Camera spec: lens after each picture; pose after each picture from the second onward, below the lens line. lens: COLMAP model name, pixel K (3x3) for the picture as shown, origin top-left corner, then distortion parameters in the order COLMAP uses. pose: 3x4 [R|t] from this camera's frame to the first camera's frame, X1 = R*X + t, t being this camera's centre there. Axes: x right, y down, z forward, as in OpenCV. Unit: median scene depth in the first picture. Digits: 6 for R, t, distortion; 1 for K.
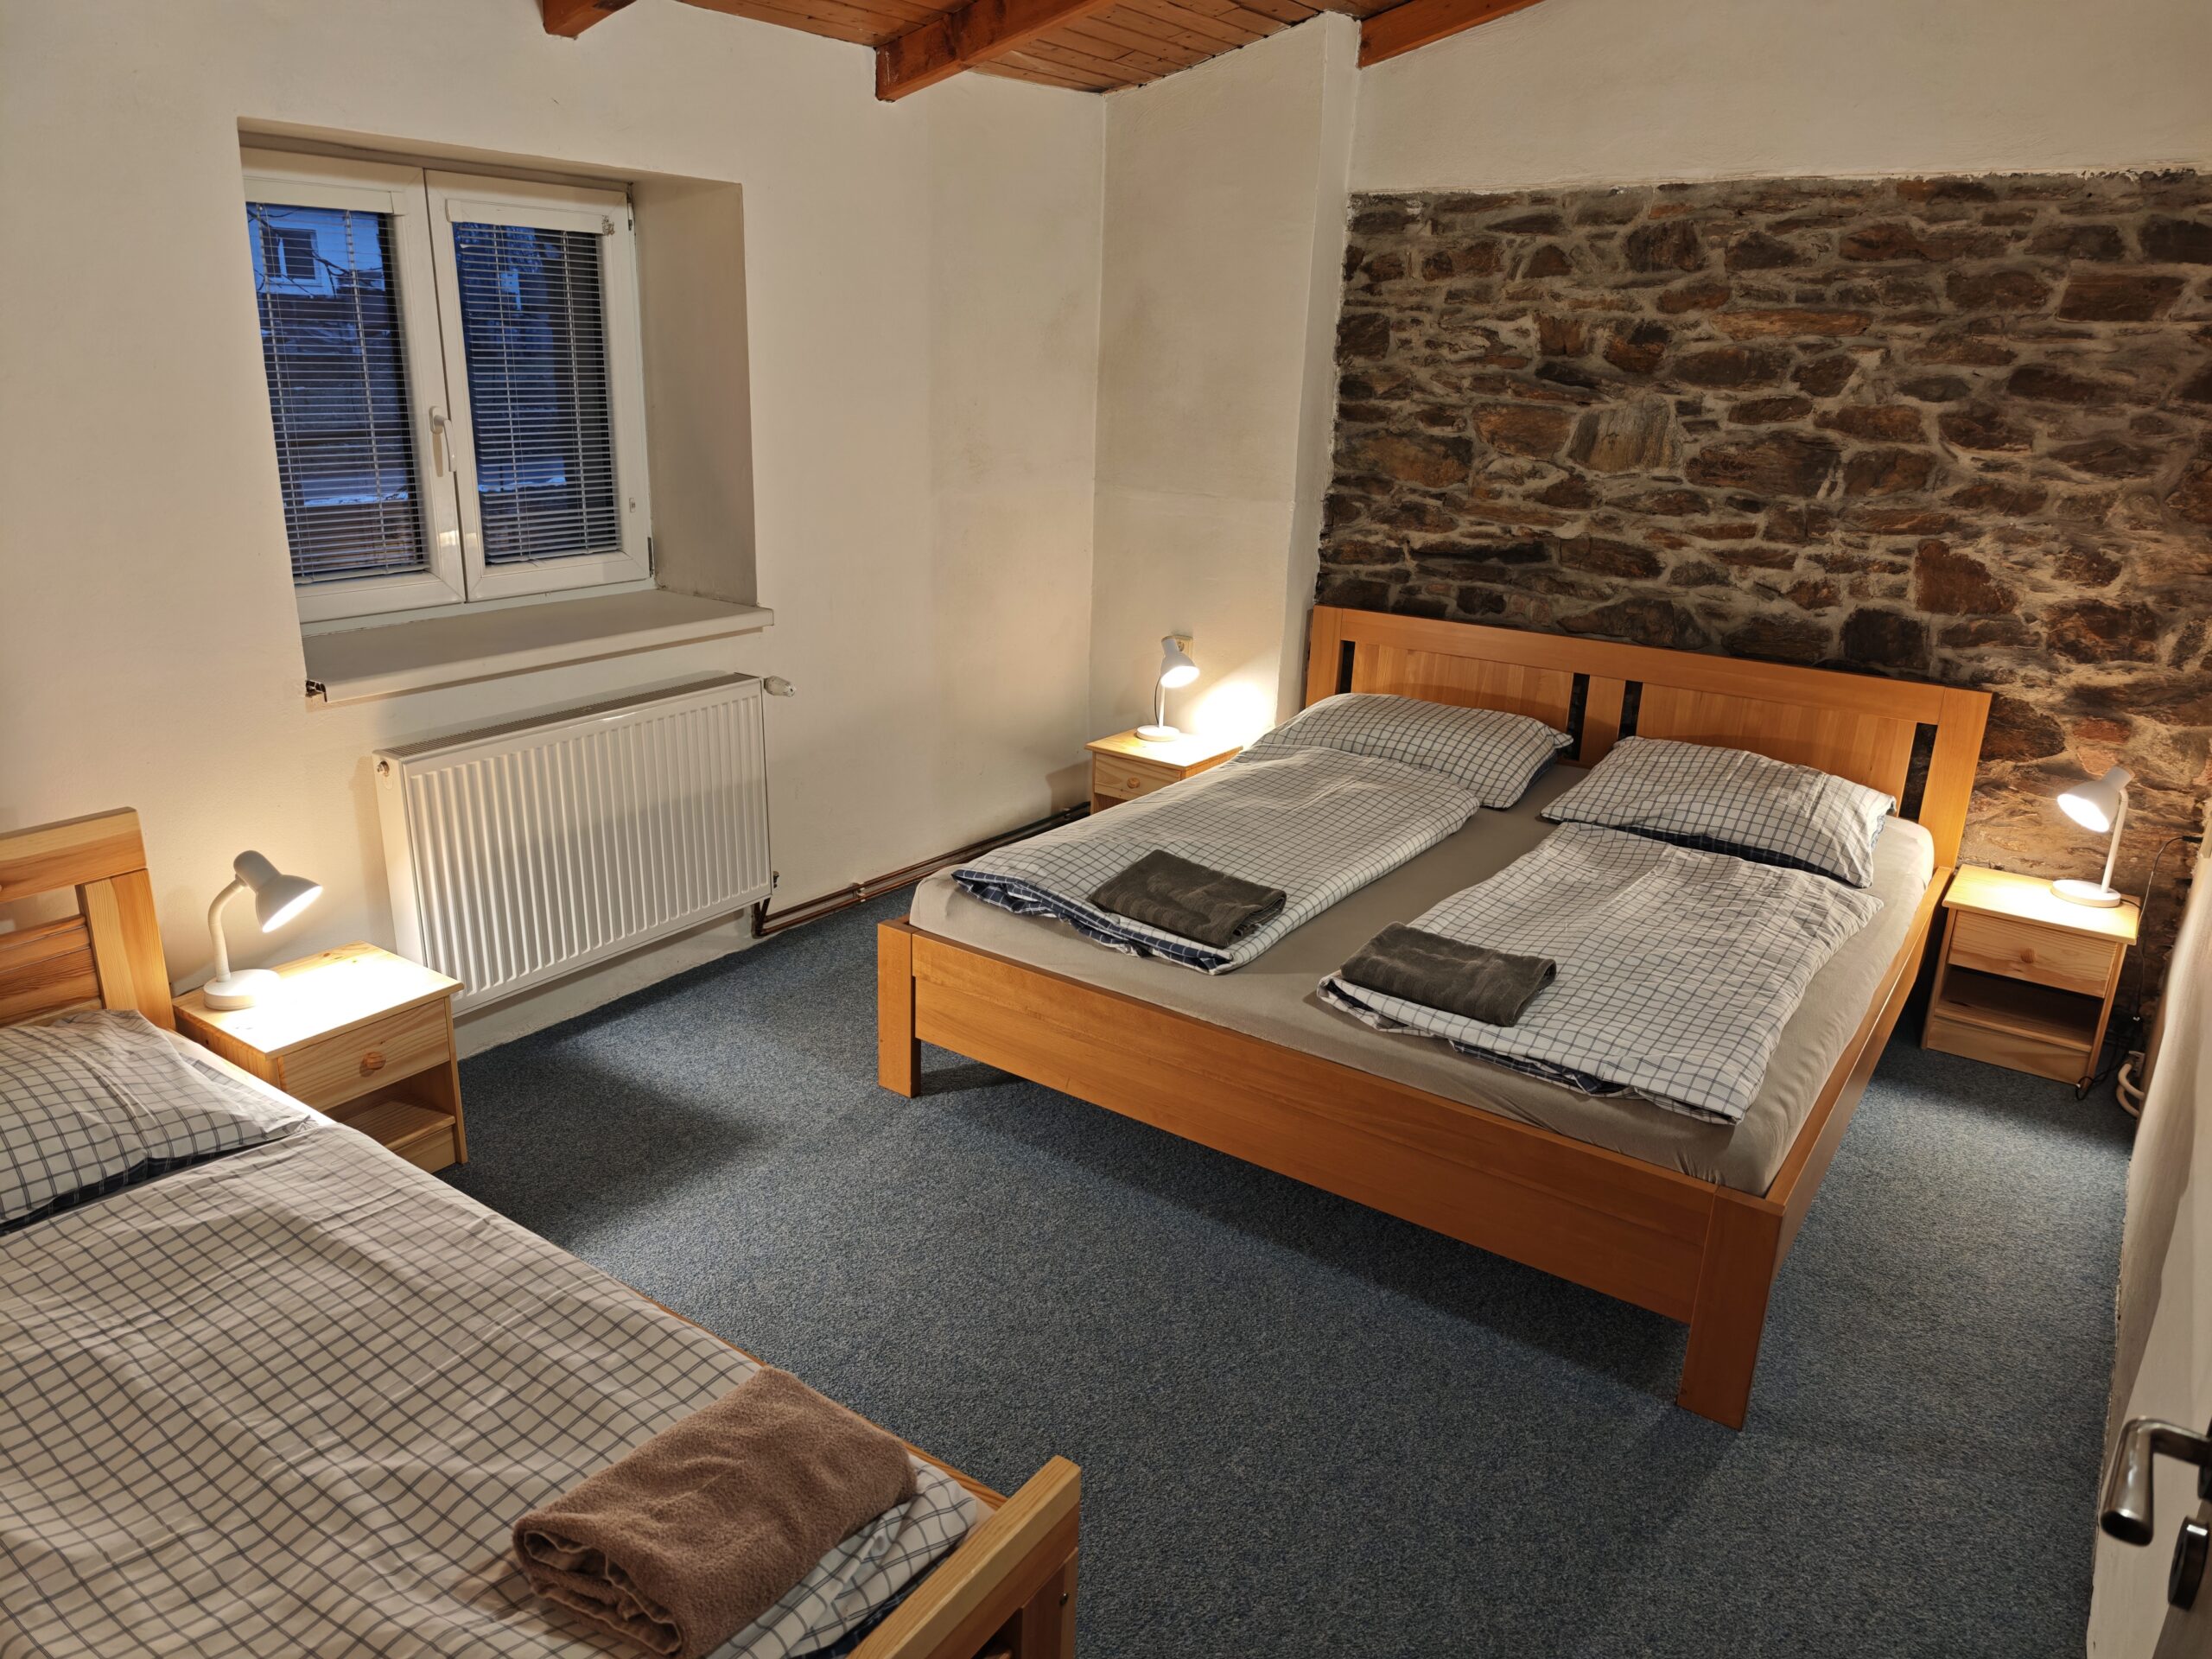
lens RADIAL K [[1500.4, 0, 1080.5], [0, 1500.4, 825.1], [0, 0, 1]] dist [0.042112, -0.044908]
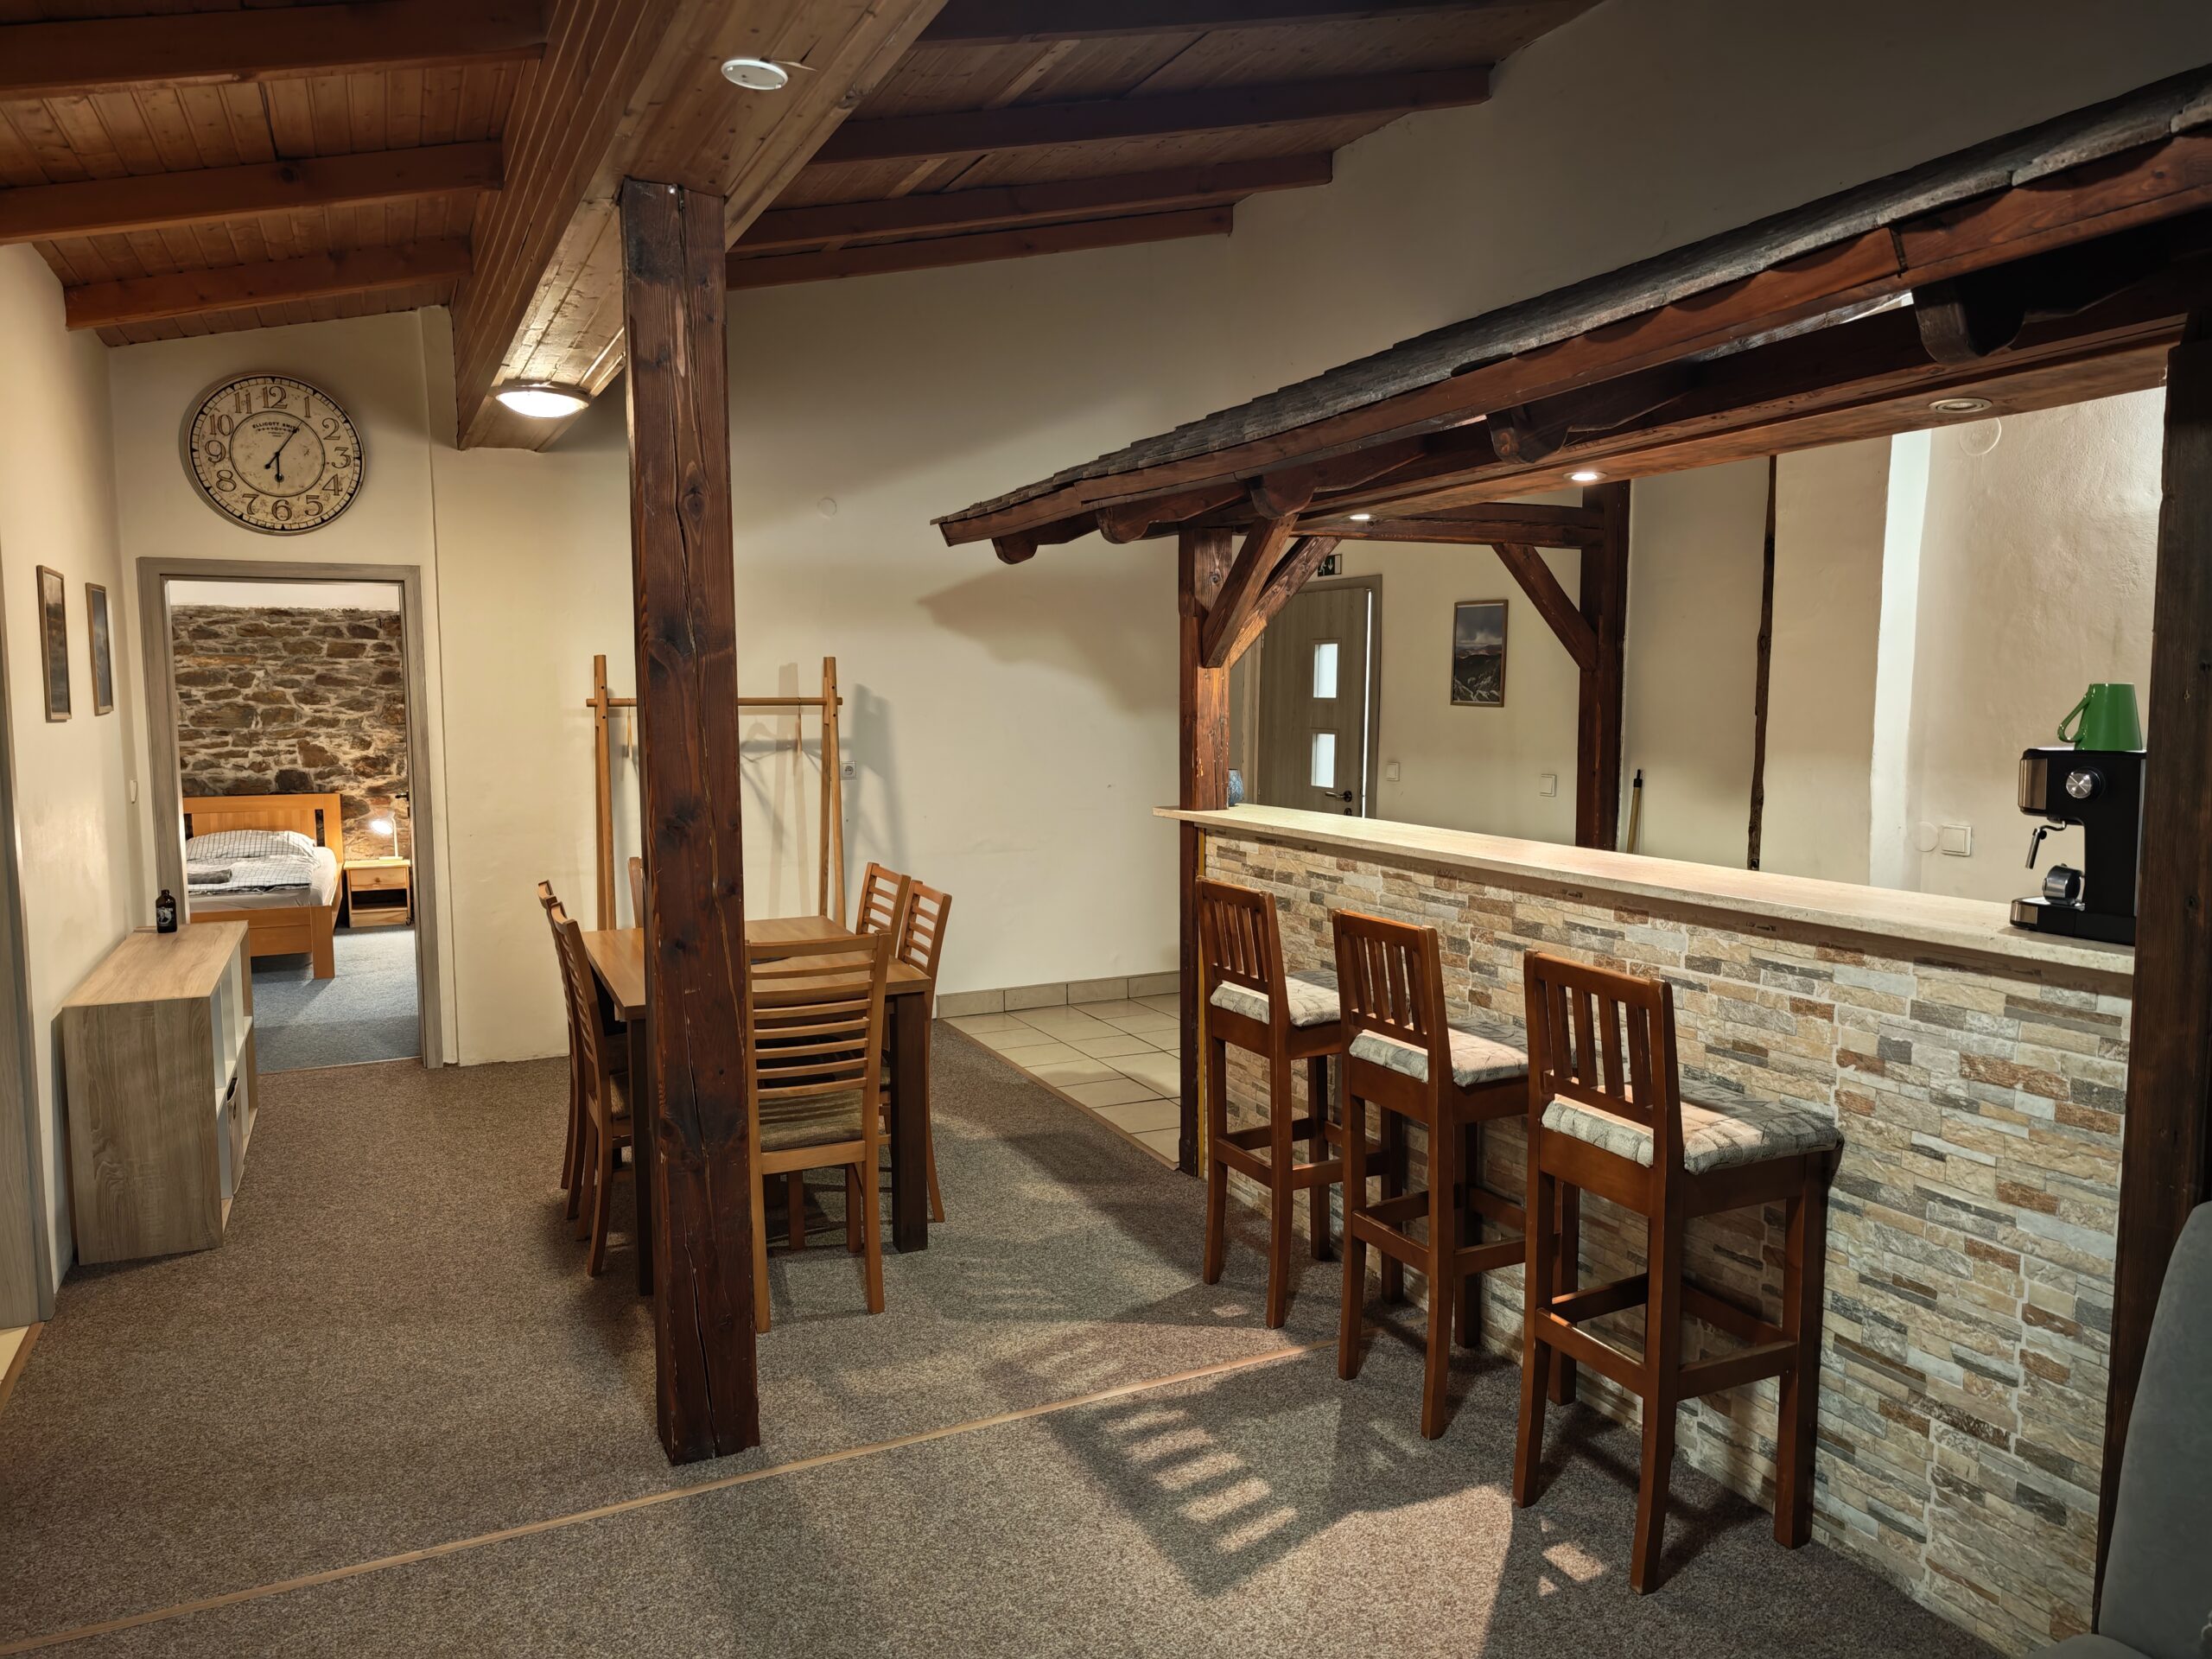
lens RADIAL K [[1500.4, 0, 1080.5], [0, 1500.4, 825.1], [0, 0, 1]] dist [0.042112, -0.044908]
pose [[0.504006, -0.106657, 0.857089, -0.998023], [0.282651, 0.958071, -0.046988, 0.448884], [-0.816141, 0.265939, 0.513020, -1.372133]]
